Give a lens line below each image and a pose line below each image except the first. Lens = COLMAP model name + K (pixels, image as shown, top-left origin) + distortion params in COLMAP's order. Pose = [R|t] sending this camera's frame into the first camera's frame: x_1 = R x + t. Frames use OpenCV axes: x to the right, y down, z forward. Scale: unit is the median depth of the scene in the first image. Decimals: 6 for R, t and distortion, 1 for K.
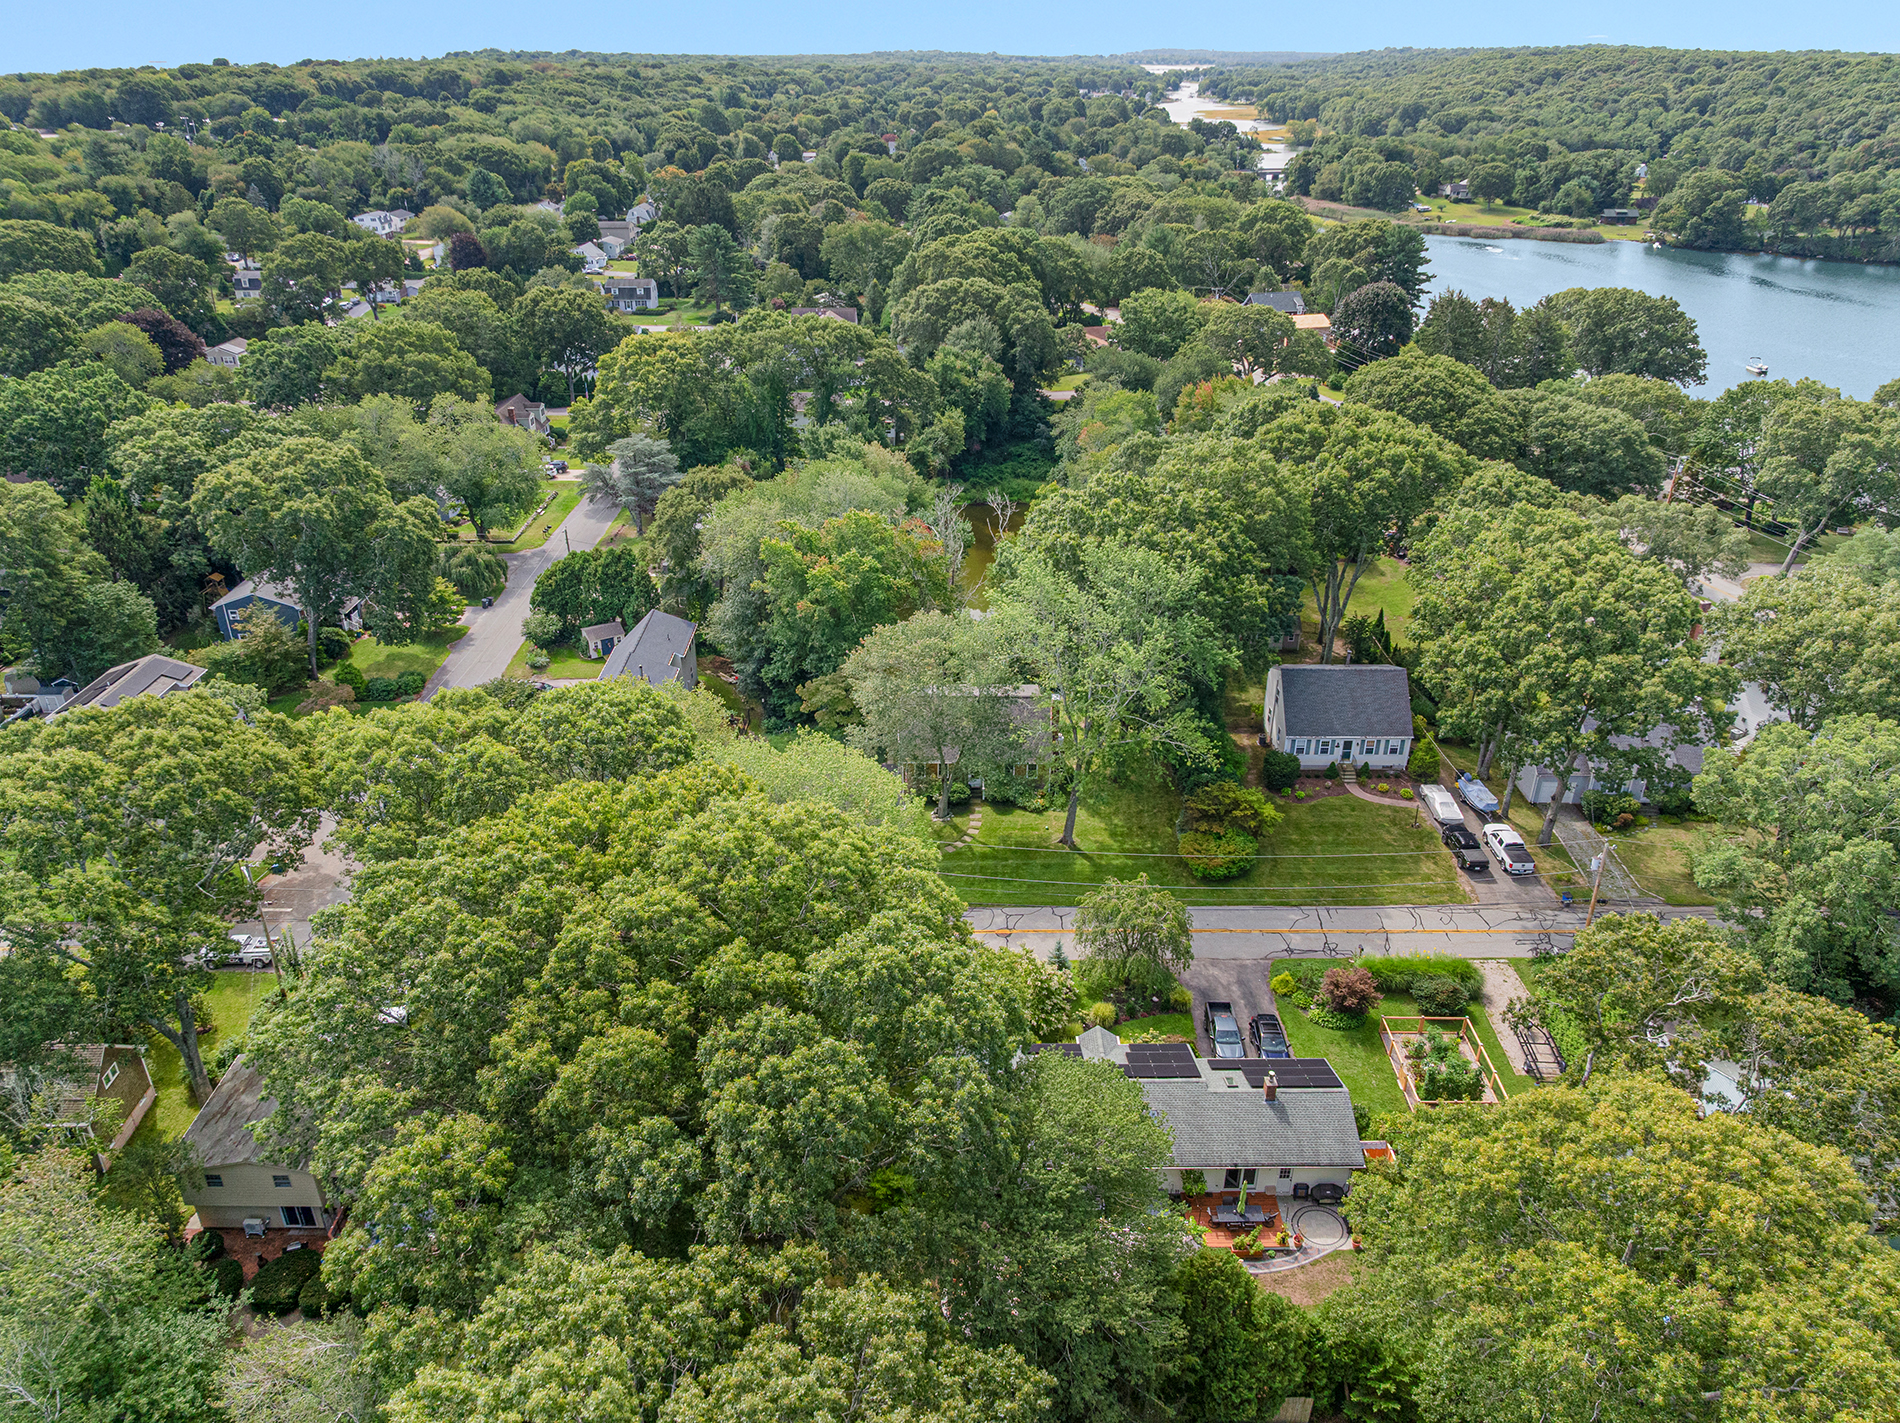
lens RADIAL K [[1347.3, 0, 946.5], [0, 1347.3, 717.3], [0, 0, 1]] dist [-0.072011, 0.042280]
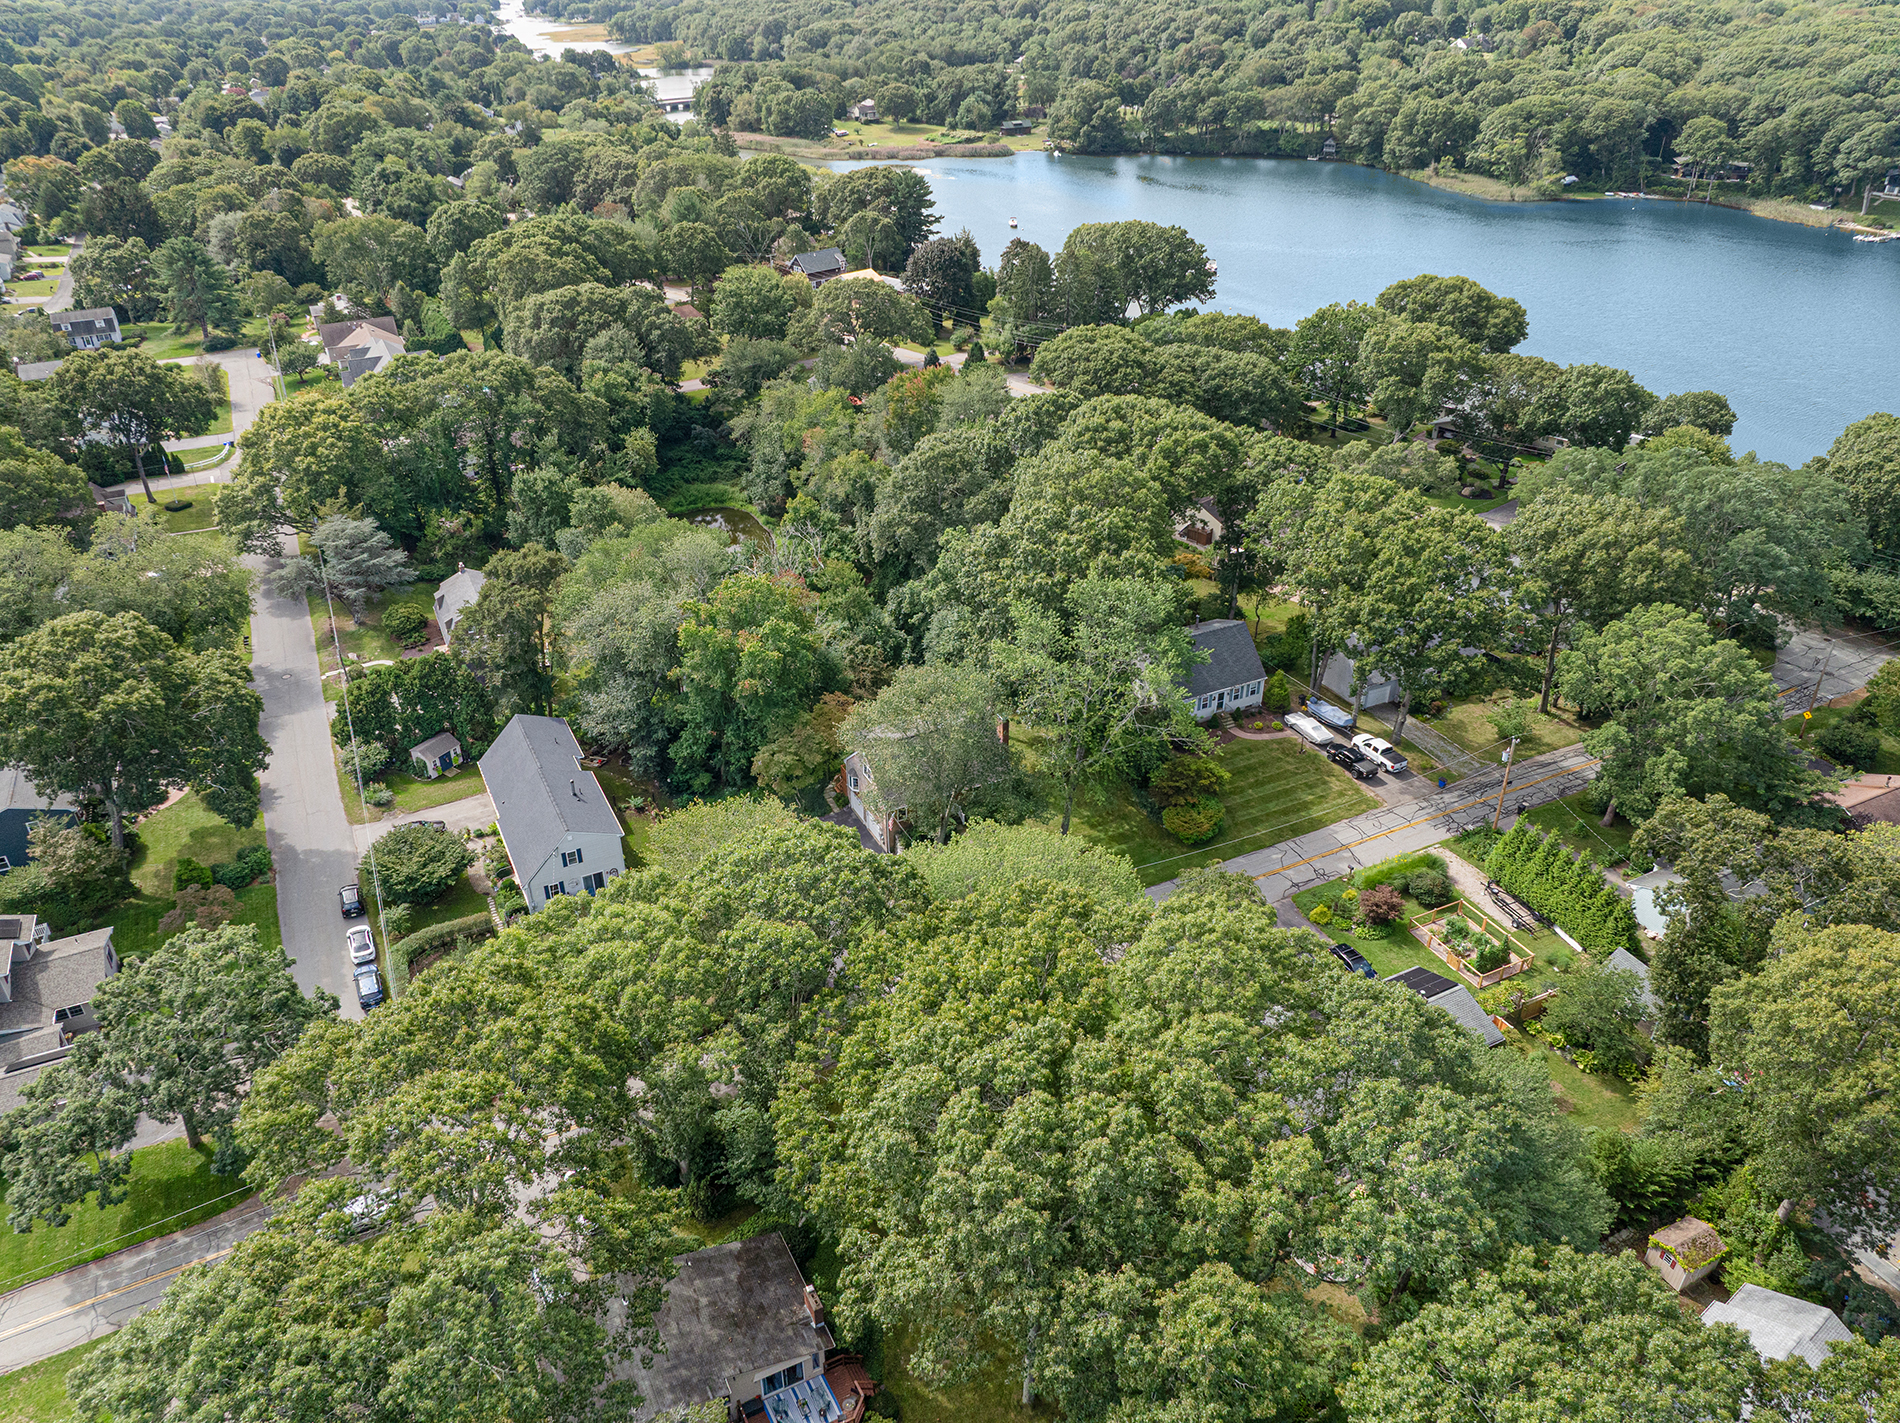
lens RADIAL K [[1347.3, 0, 946.5], [0, 1347.3, 717.3], [0, 0, 1]] dist [-0.072011, 0.042280]
pose [[0.893112, -0.232891, 0.384854, -0.198922], [0.209859, 0.972453, 0.101461, -0.070566], [-0.397882, -0.009851, 0.917384, 0.012866]]
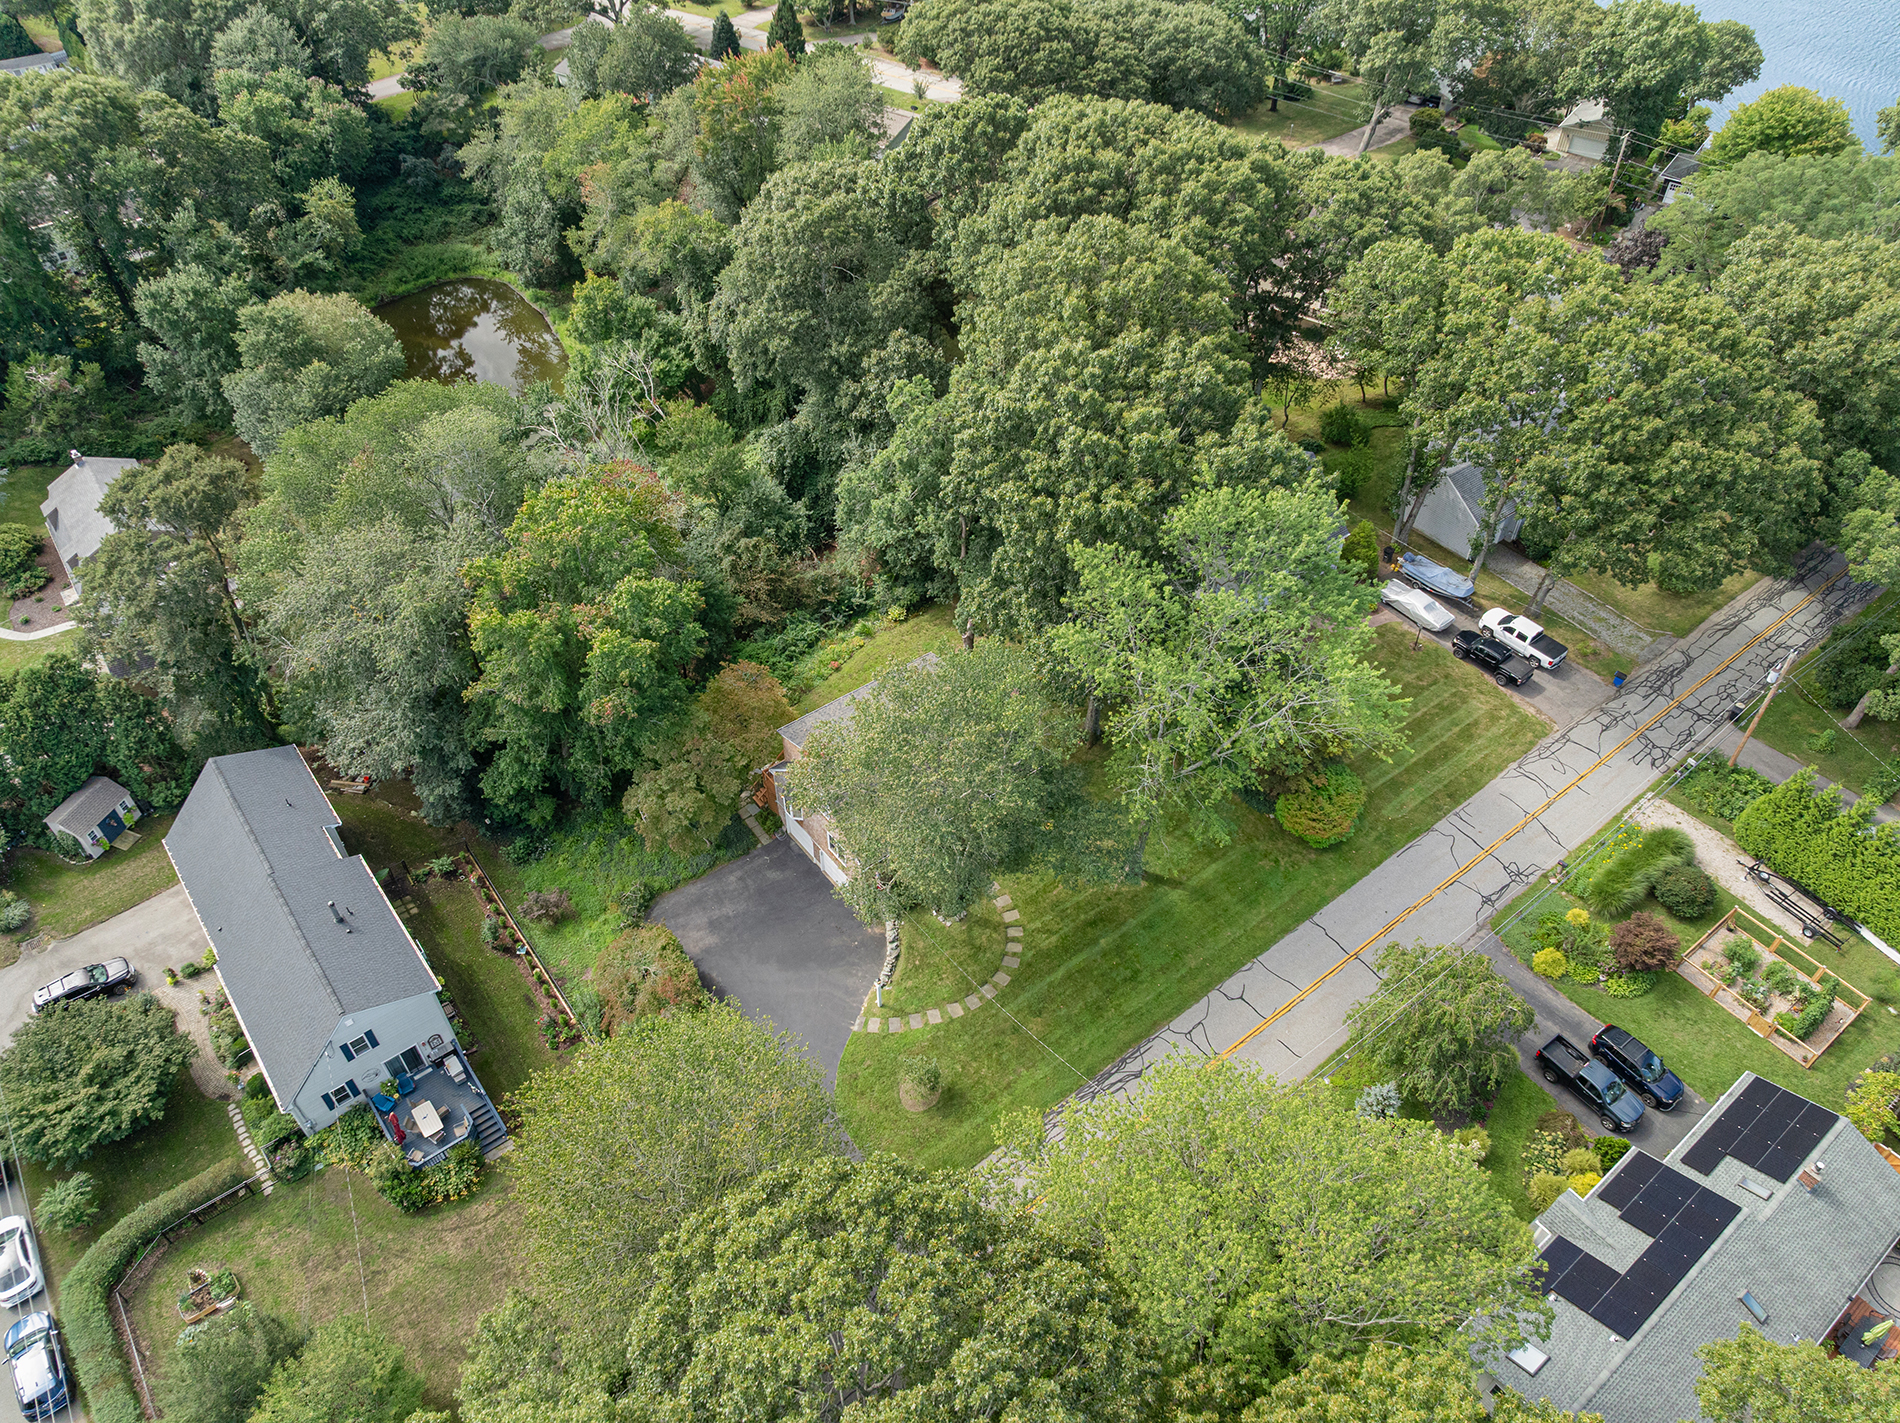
lens RADIAL K [[1347.3, 0, 946.5], [0, 1347.3, 717.3], [0, 0, 1]] dist [-0.072011, 0.042280]
pose [[0.788697, -0.431767, 0.437645, -0.134828], [0.278480, 0.885557, 0.371803, -0.139131], [-0.548092, -0.171364, 0.818675, 0.241584]]
